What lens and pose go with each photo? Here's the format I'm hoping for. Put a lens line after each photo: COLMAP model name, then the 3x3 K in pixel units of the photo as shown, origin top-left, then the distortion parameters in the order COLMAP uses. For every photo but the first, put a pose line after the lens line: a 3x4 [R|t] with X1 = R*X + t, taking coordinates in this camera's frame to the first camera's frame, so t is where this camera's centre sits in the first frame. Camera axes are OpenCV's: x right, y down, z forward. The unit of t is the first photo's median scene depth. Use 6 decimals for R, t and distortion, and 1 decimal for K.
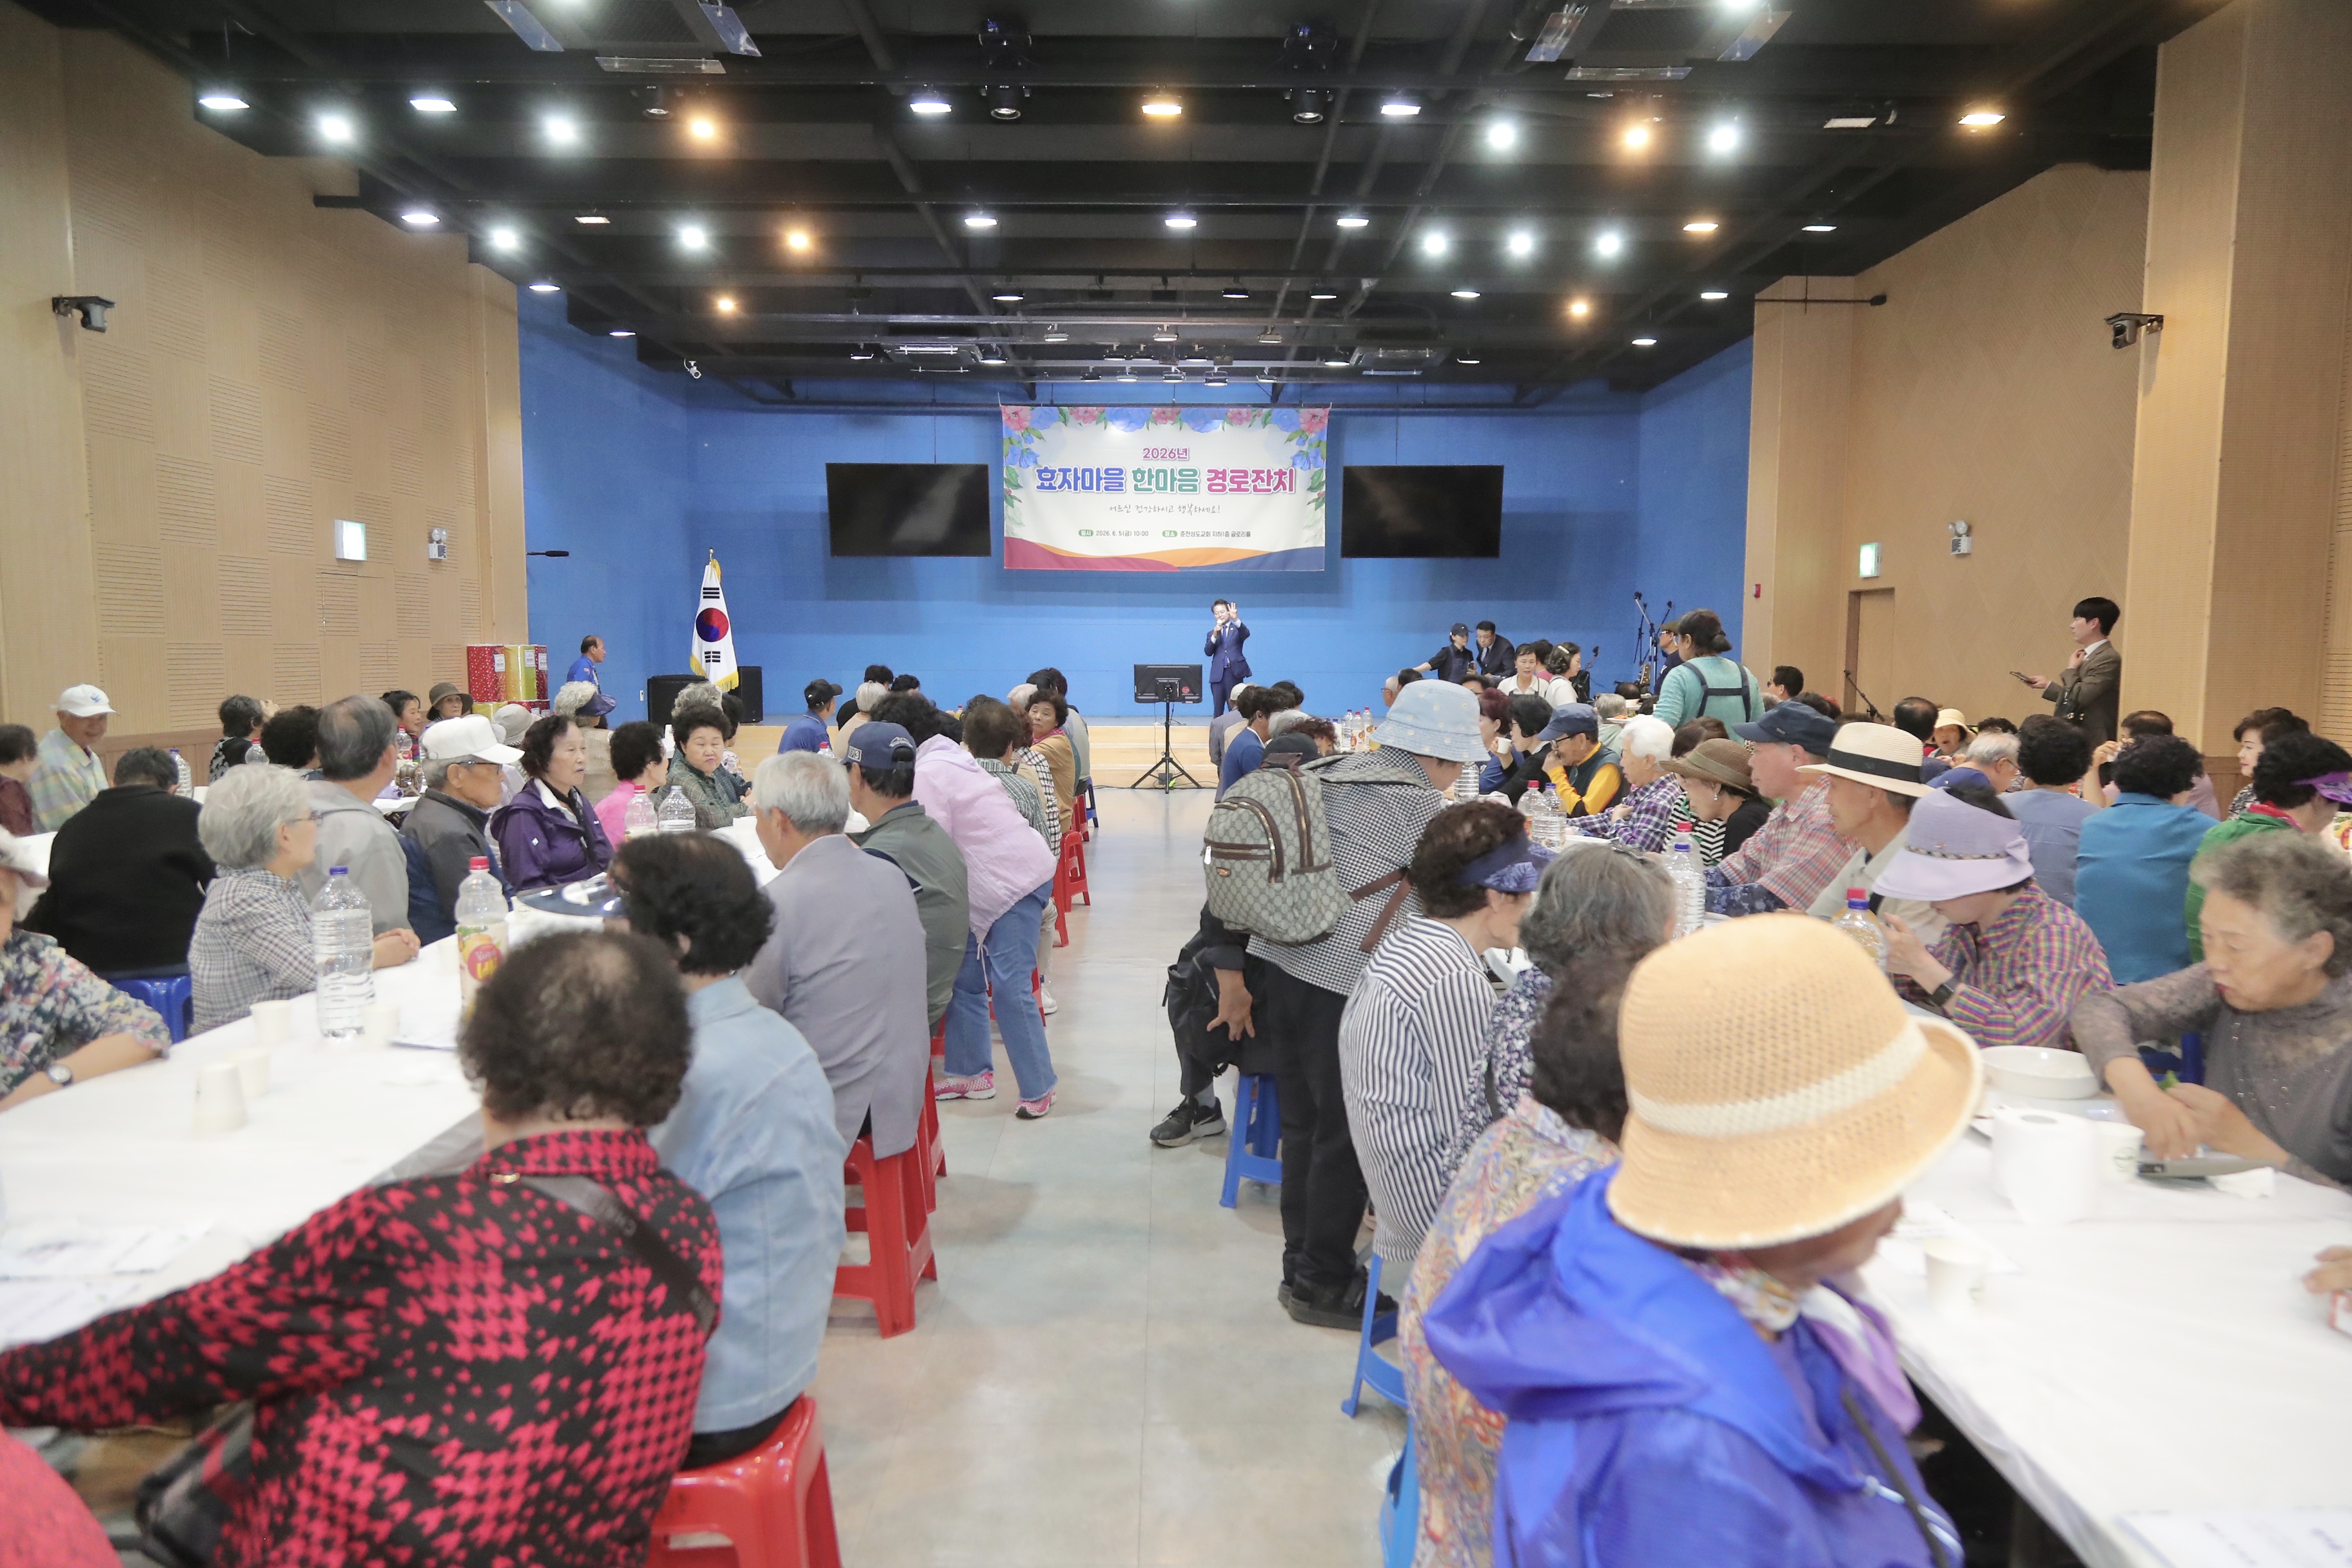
lens RADIAL K [[1619.9, 0, 1178.5], [0, 1619.9, 787.2], [0, 0, 1]] dist [-0.000420, 0.000093]
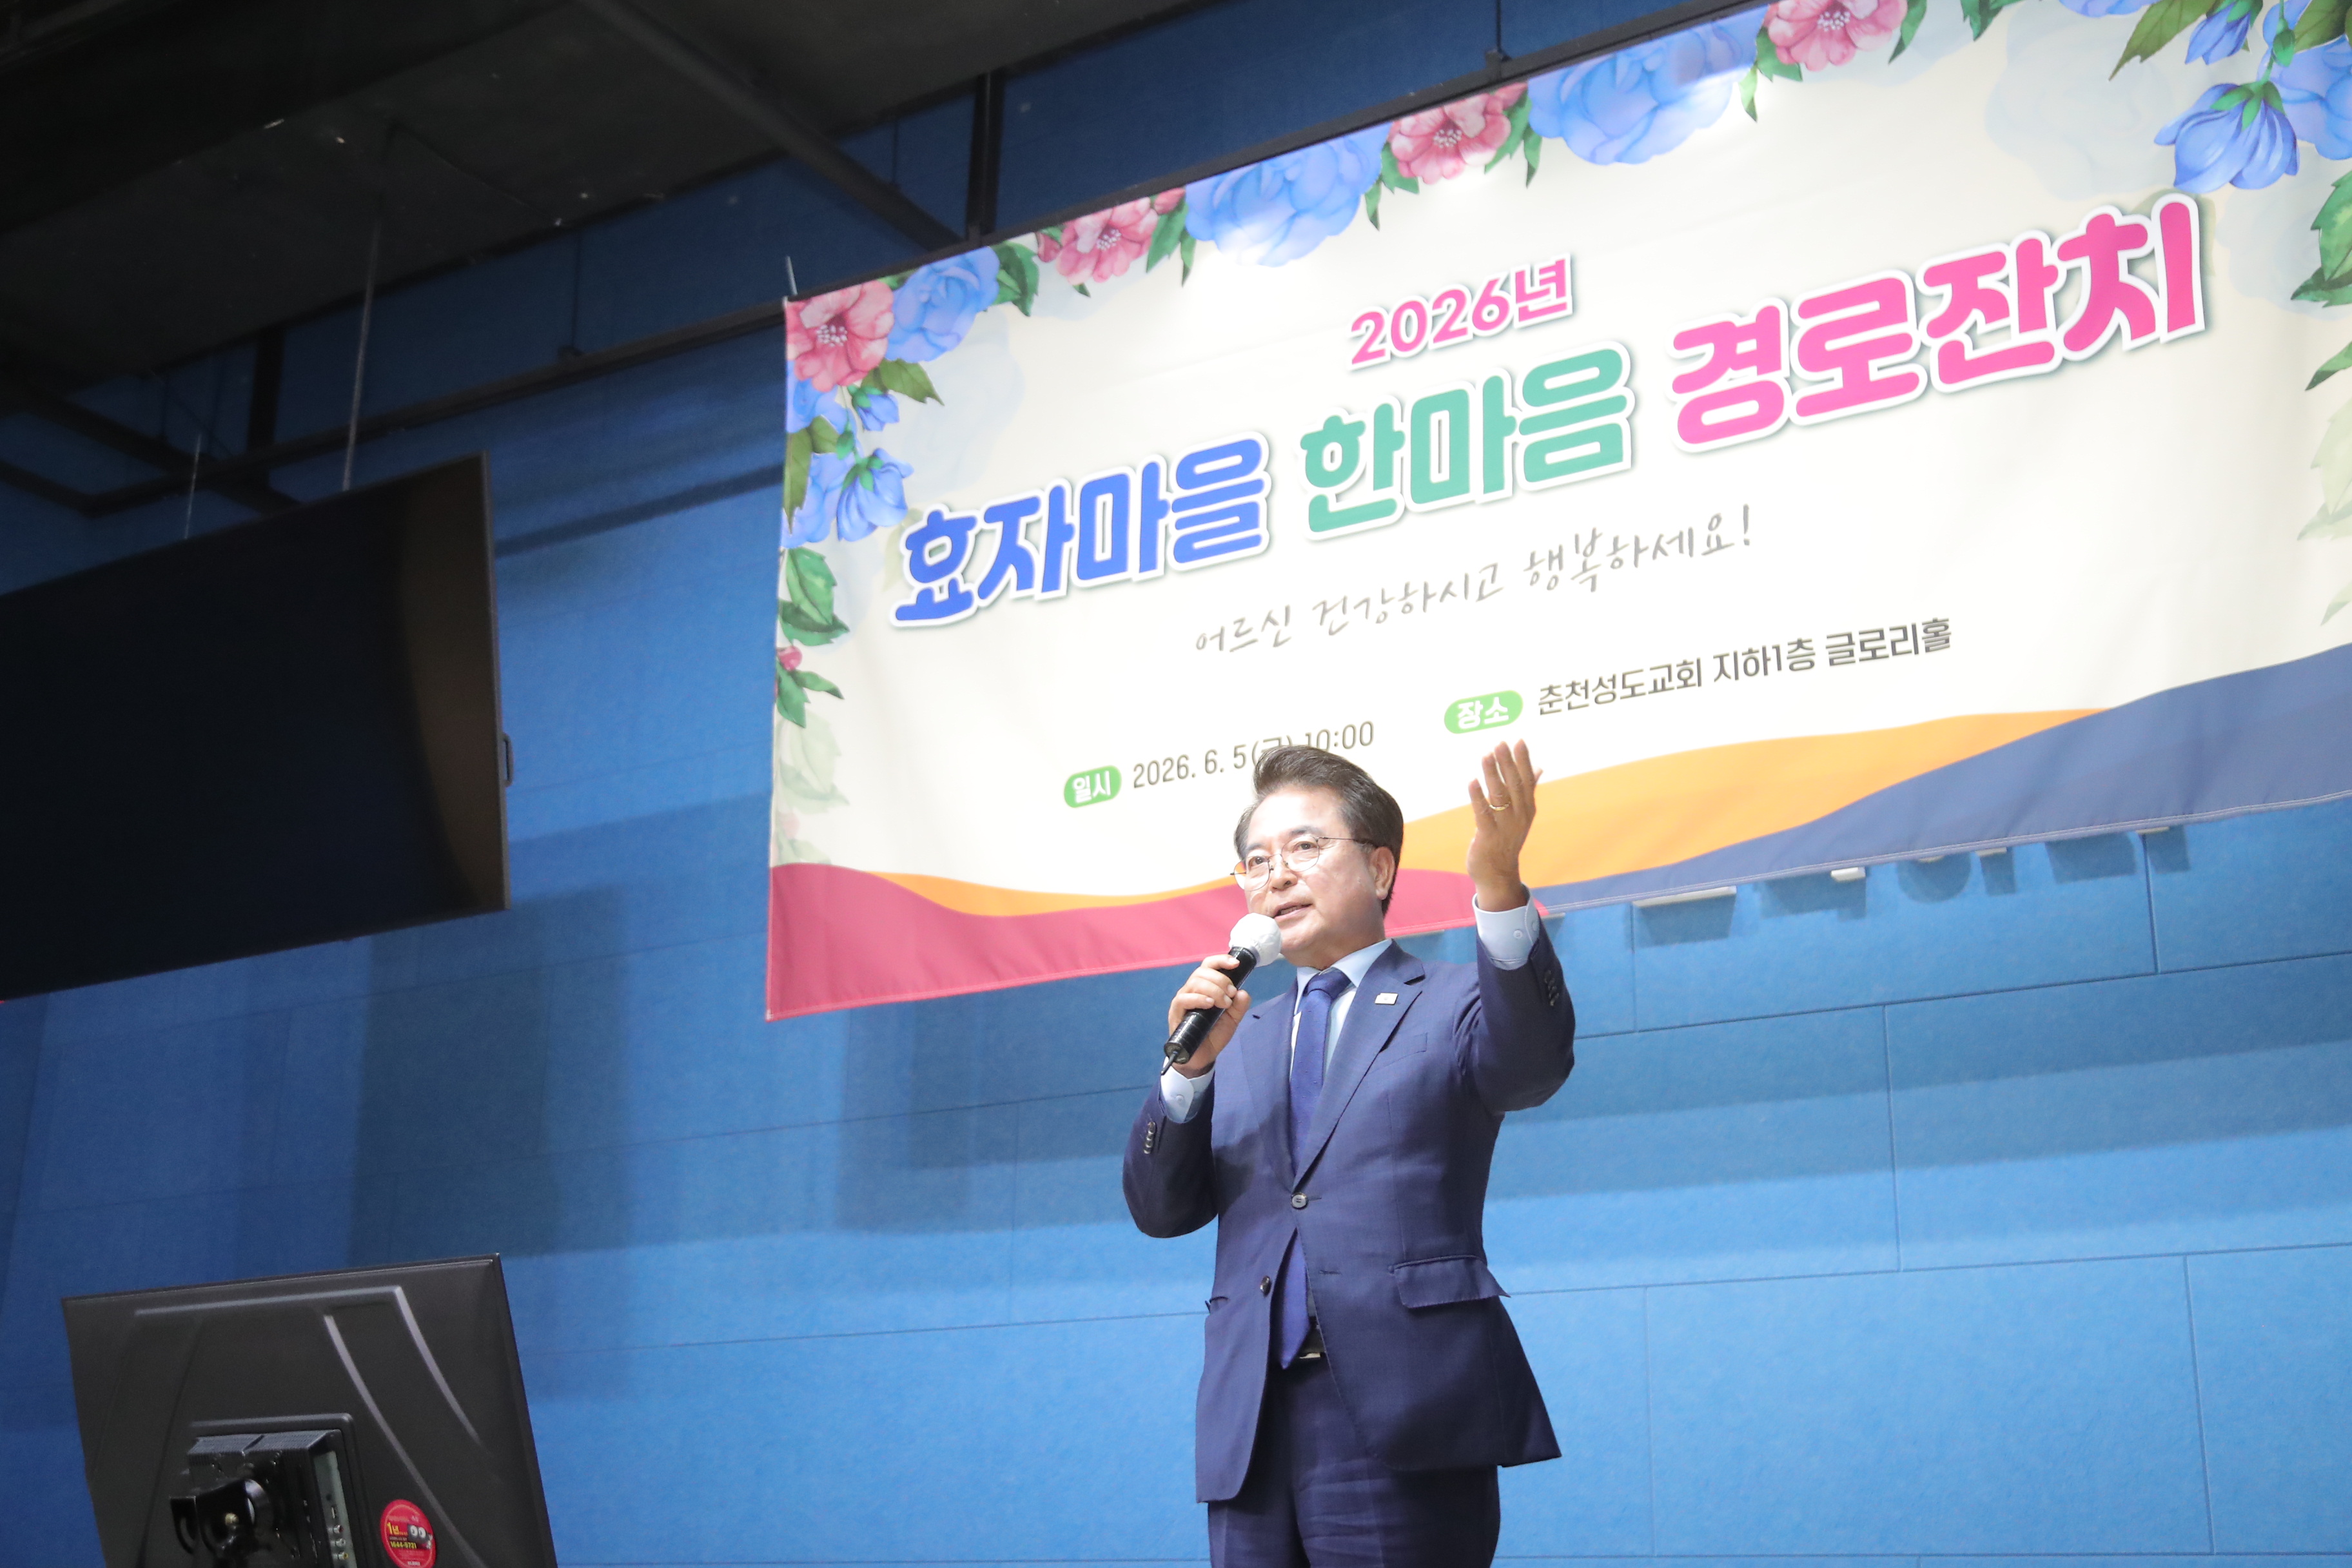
lens RADIAL K [[2696.2, 0, 1175.2], [0, 2696.2, 785.7], [0, 0, 1]] dist [0.013967, 0.000000]
pose [[0.845531, -0.155607, -0.510749, 0.113130], [-0.048450, 0.930282, -0.363631, -0.042590], [0.531724, 0.332207, 0.779043, 0.760681]]
